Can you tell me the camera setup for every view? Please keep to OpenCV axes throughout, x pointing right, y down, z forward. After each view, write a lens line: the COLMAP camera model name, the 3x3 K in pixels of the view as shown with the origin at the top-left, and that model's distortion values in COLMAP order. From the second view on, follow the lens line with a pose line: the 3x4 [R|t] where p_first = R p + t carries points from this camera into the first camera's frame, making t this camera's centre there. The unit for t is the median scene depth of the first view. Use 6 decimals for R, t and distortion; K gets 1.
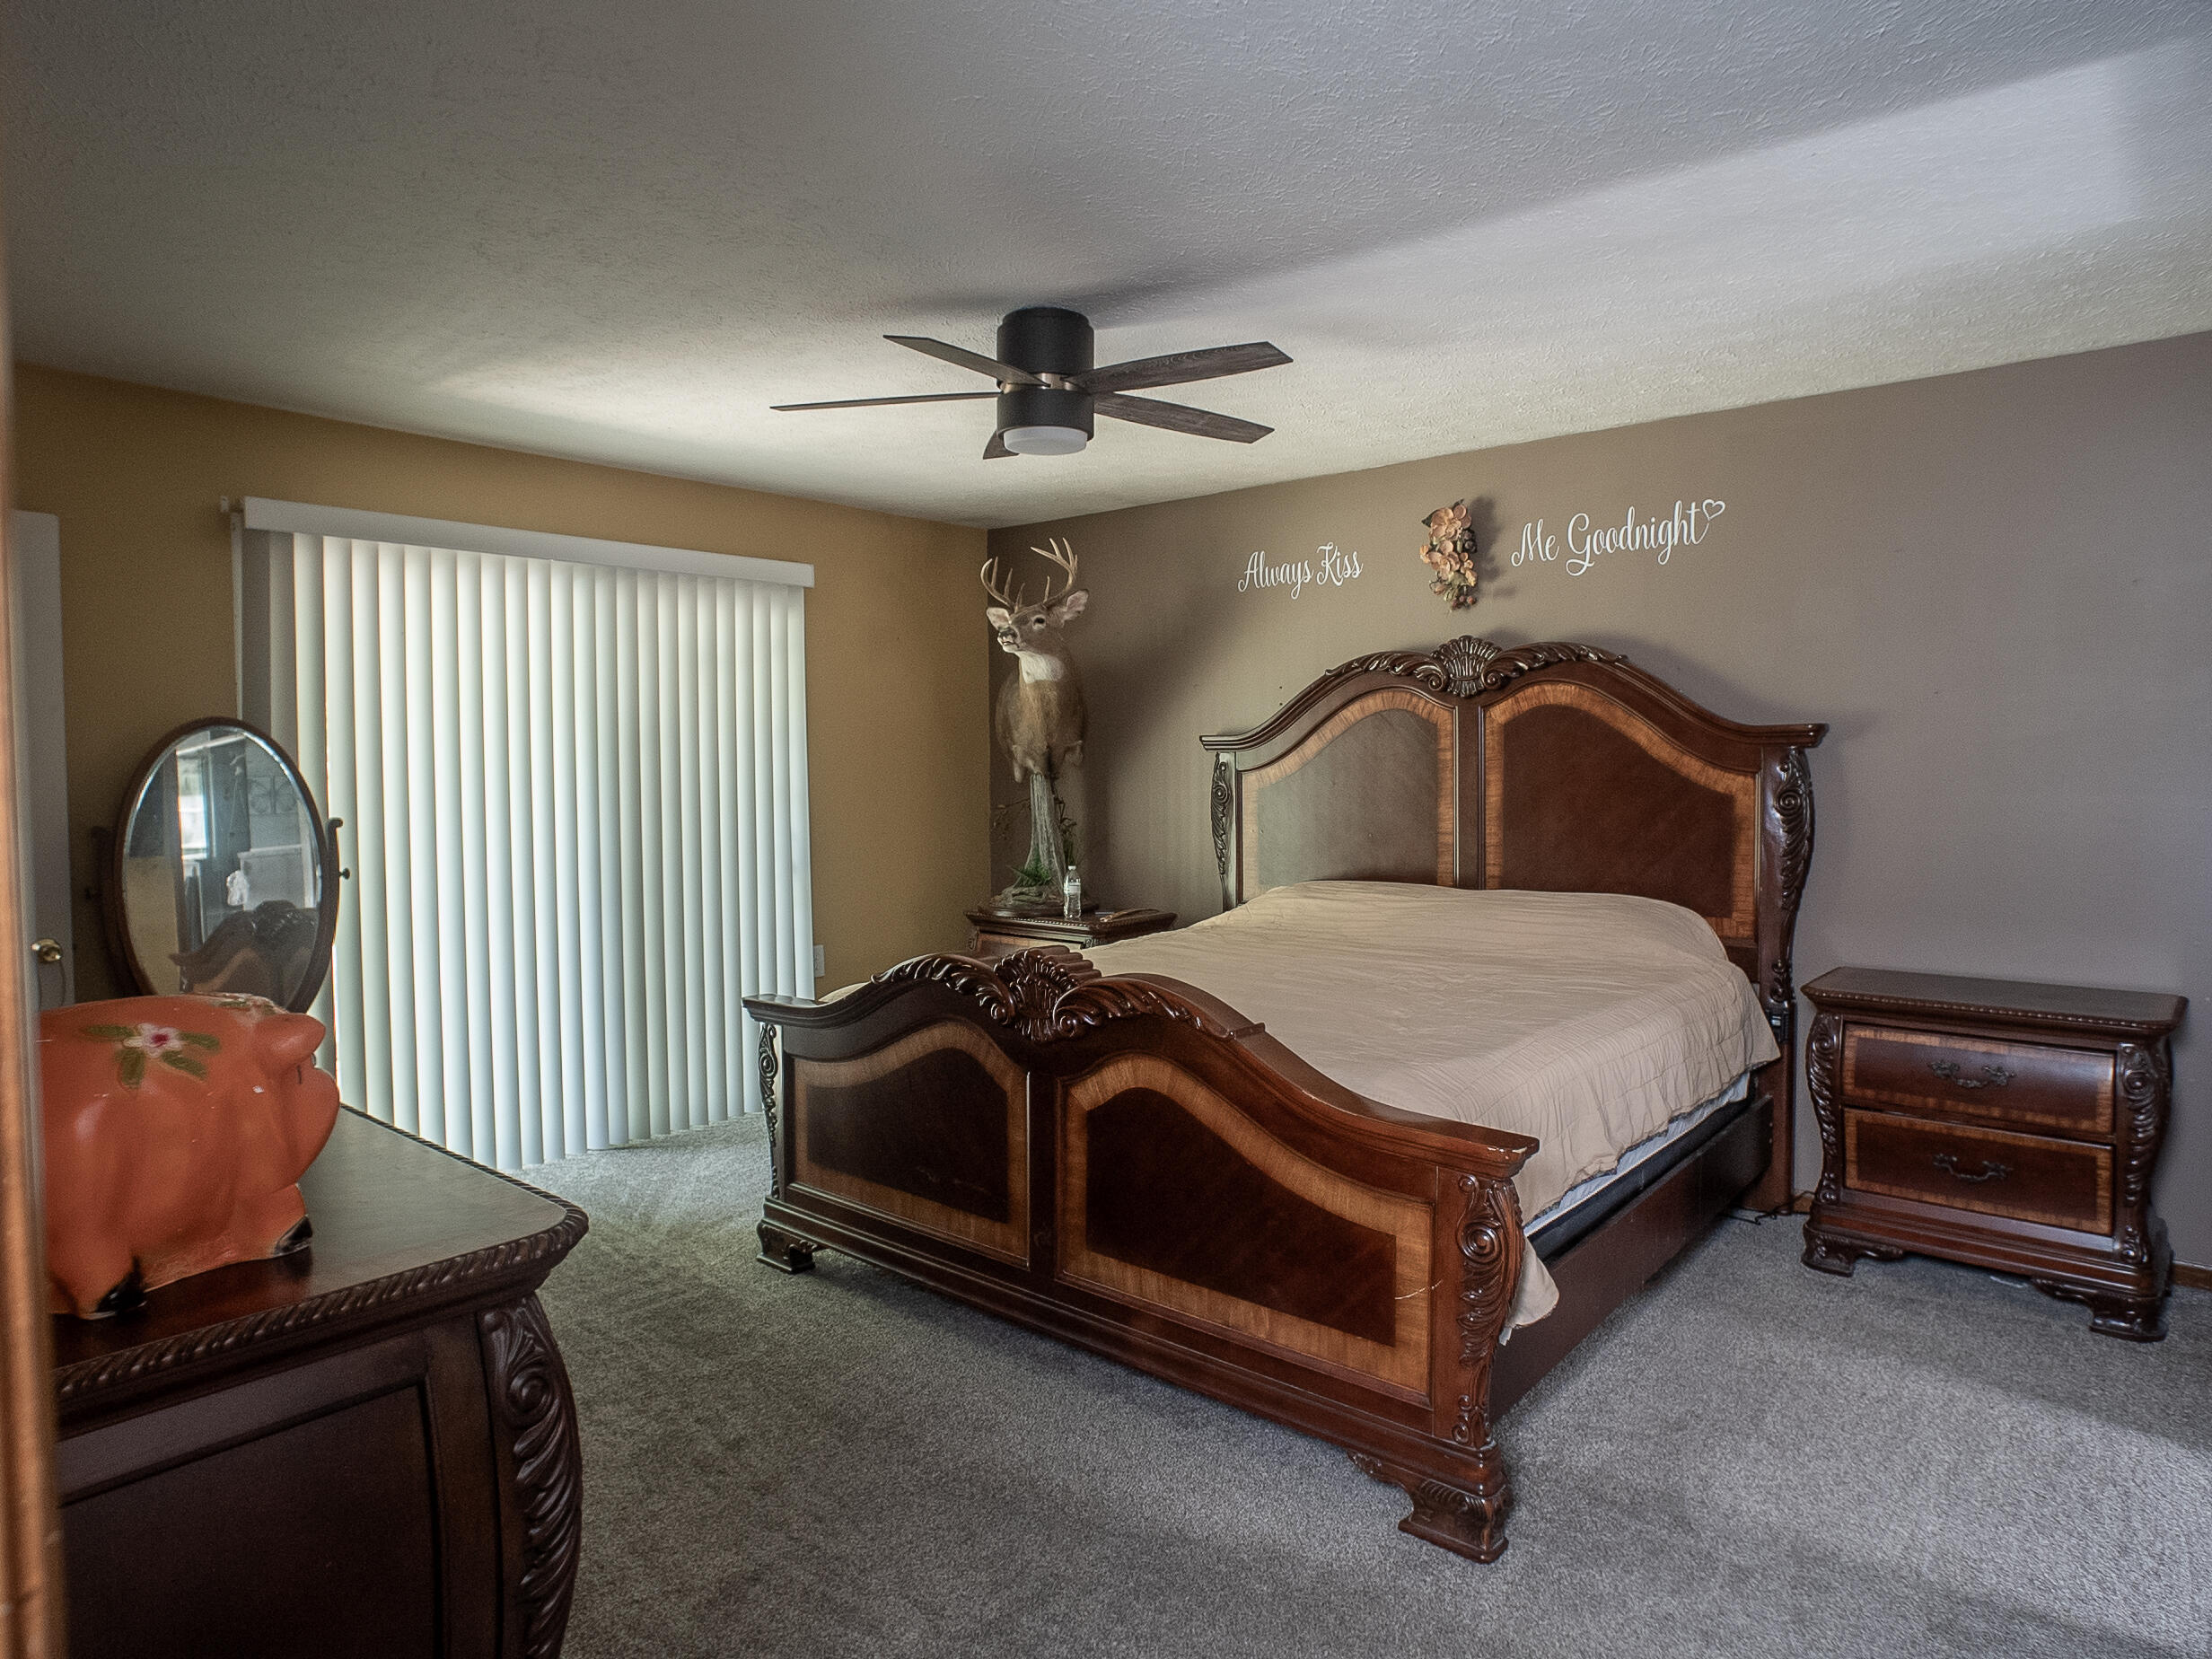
lens RADIAL K [[1322.4, 0, 1105.4], [0, 1322.4, 825.0], [0, 0, 1]] dist [-0.027968, 0.005862]
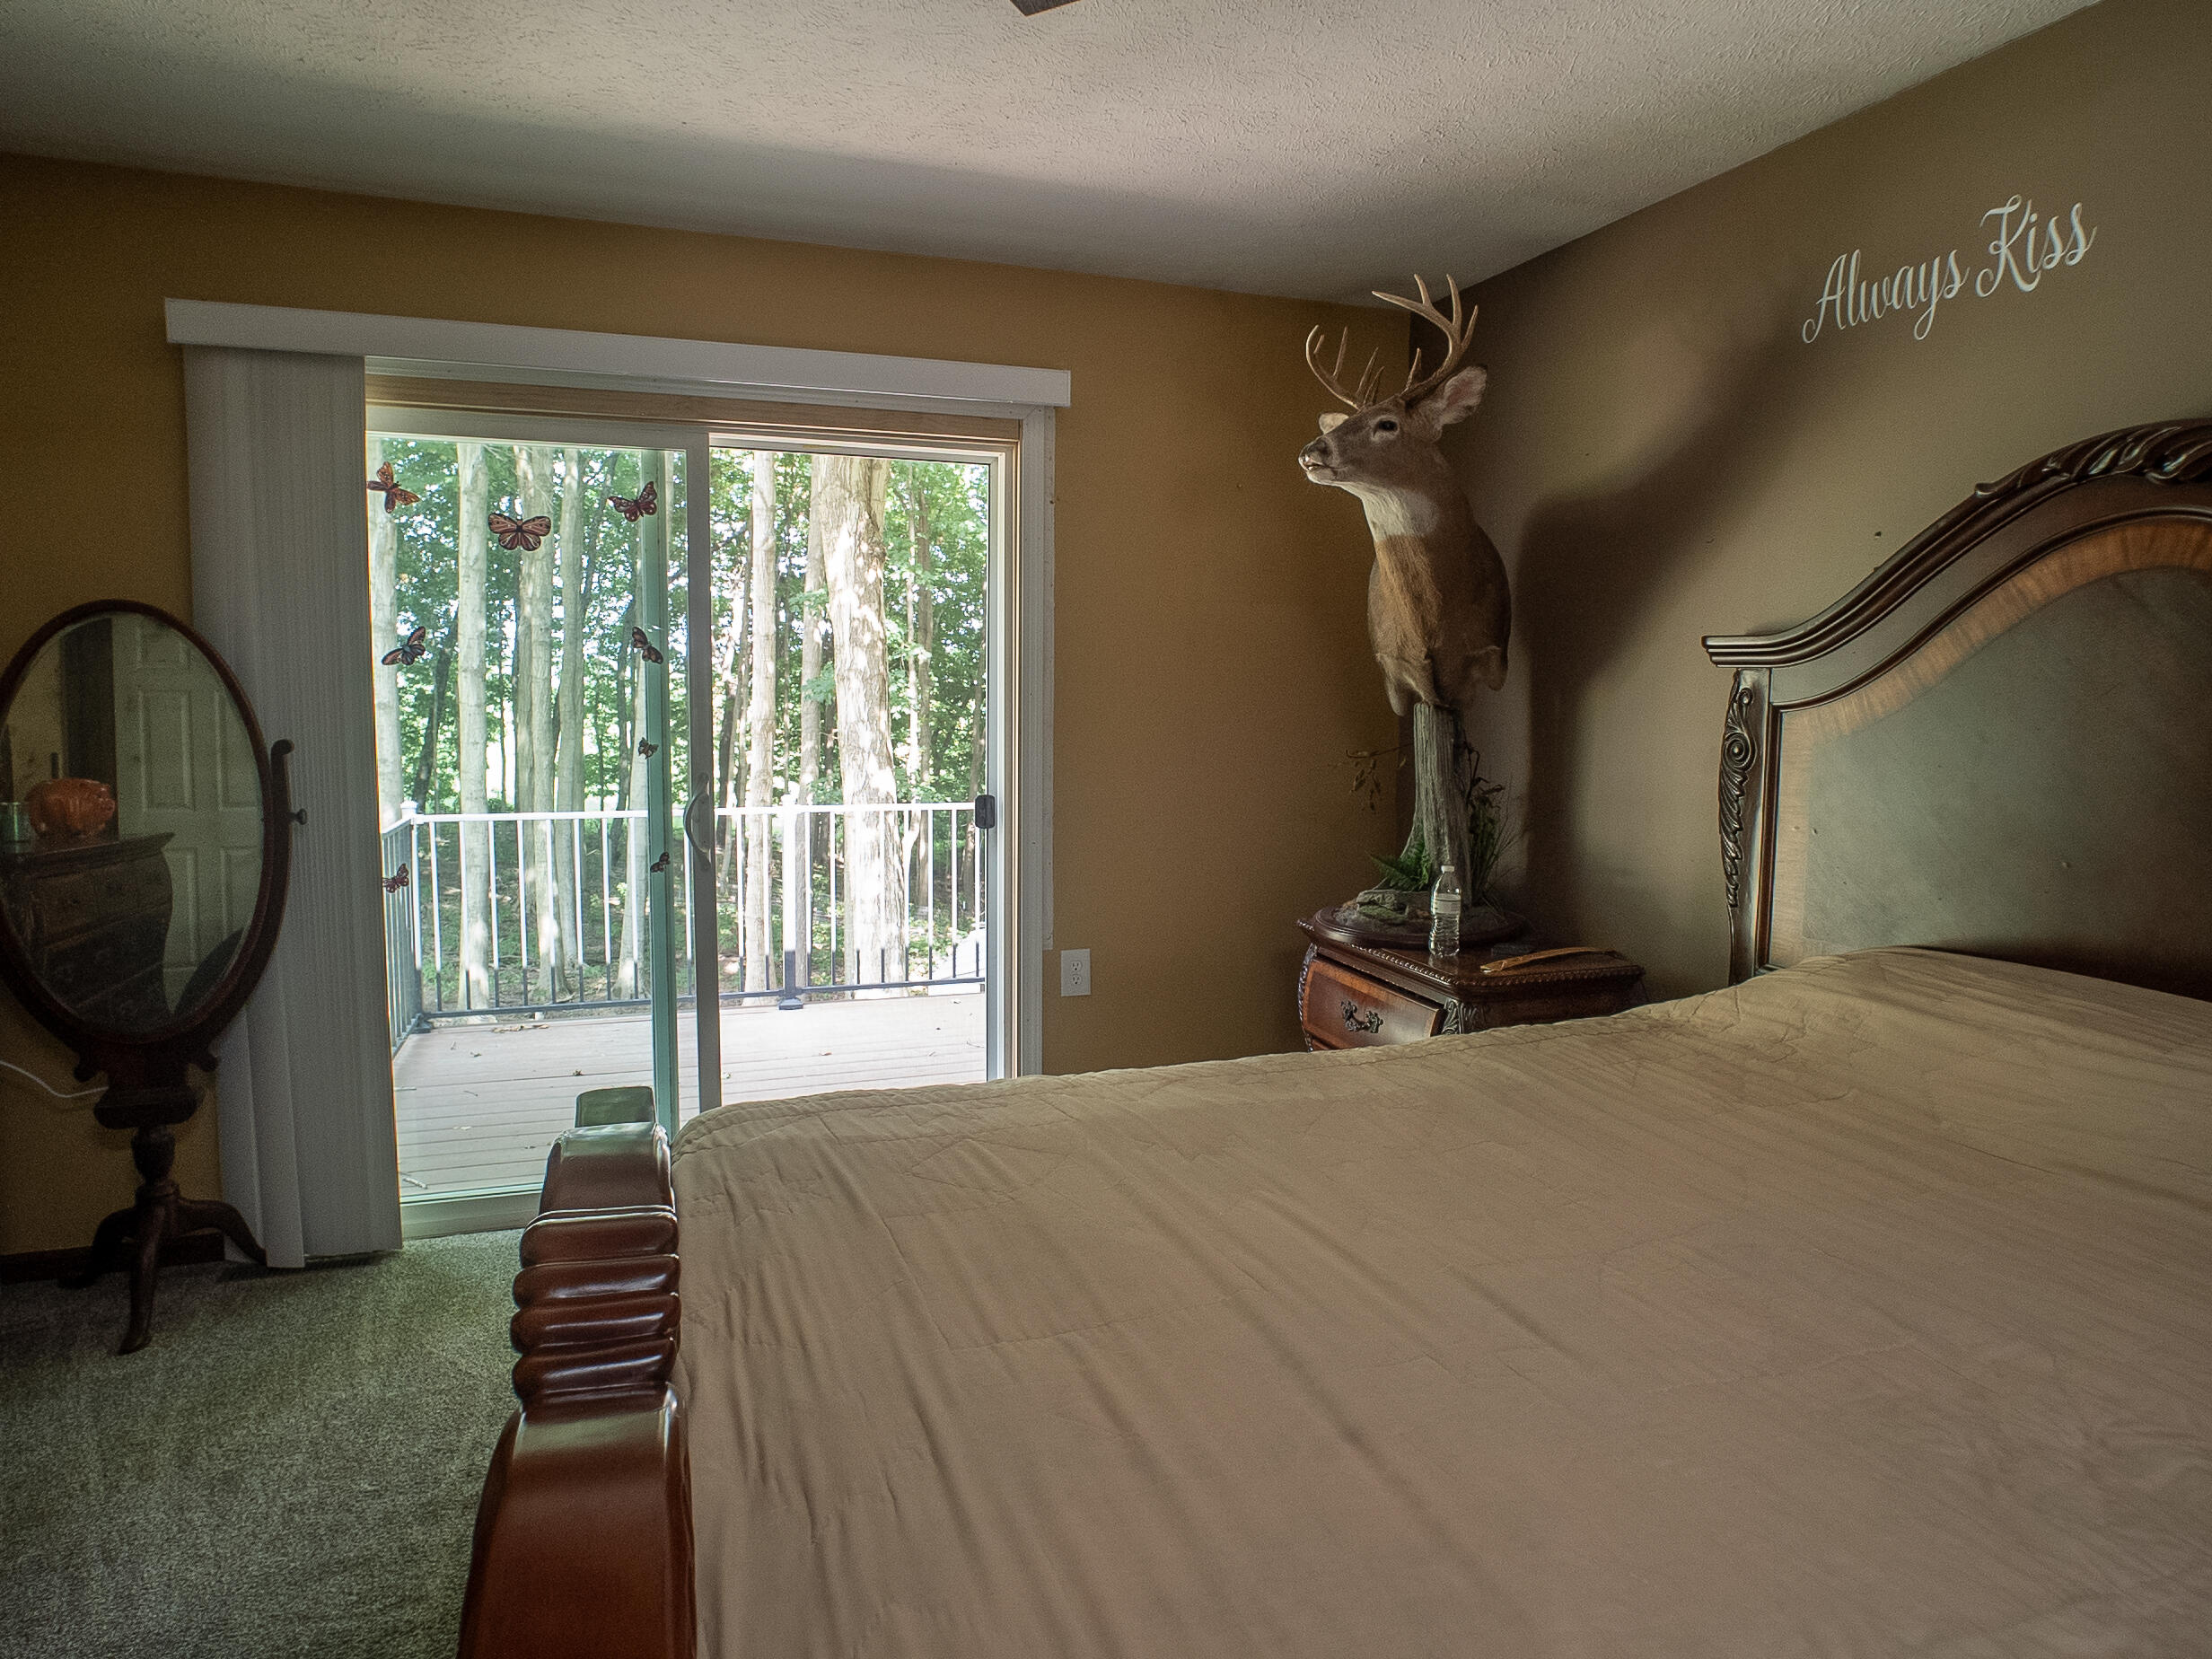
lens RADIAL K [[1322.4, 0, 1112.3], [0, 1322.4, 817.3], [0, 0, 1]] dist [-0.027968, 0.005862]
pose [[0.872478, 0.065487, -0.484245, 0.126549], [-0.038955, 0.997147, 0.064662, -0.021785], [0.487098, -0.037552, 0.872540, 0.447673]]
